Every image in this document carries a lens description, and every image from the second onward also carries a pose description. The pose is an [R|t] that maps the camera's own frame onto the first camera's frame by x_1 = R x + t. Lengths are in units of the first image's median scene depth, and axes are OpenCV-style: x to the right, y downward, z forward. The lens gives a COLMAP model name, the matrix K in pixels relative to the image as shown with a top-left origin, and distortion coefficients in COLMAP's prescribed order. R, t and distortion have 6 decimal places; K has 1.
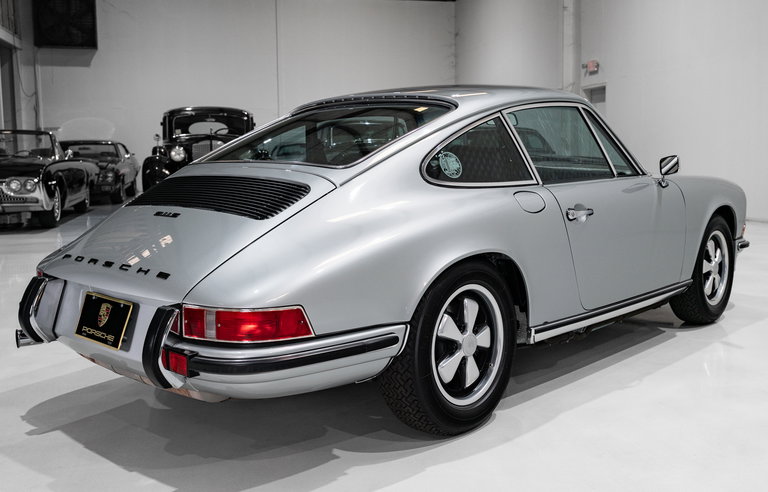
lens RADIAL K [[776.0, 0, 385.7], [0, 776.0, 225.4], [0, 0, 1]] dist [0.014392, 0.000000]
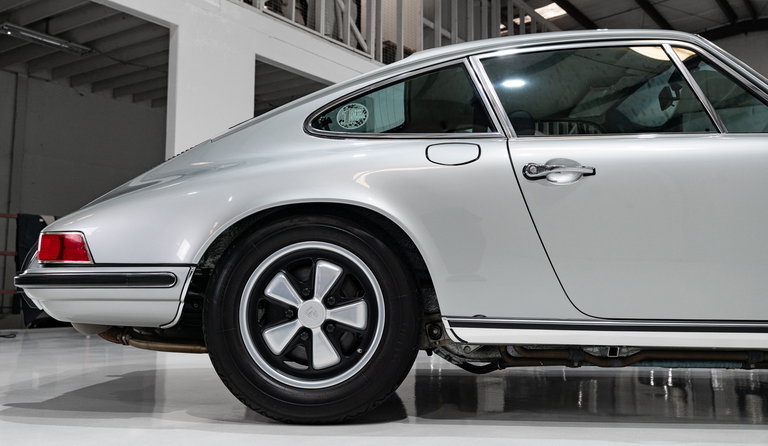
lens RADIAL K [[752.2, 0, 382.5], [0, 752.2, 206.7], [0, 0, 1]] dist [0.012660, 0.000000]
pose [[0.661602, -0.070633, -0.746521, 0.746774], [-0.083601, 0.982399, -0.167042, 0.164541], [0.745180, 0.172926, 0.644052, 0.506393]]
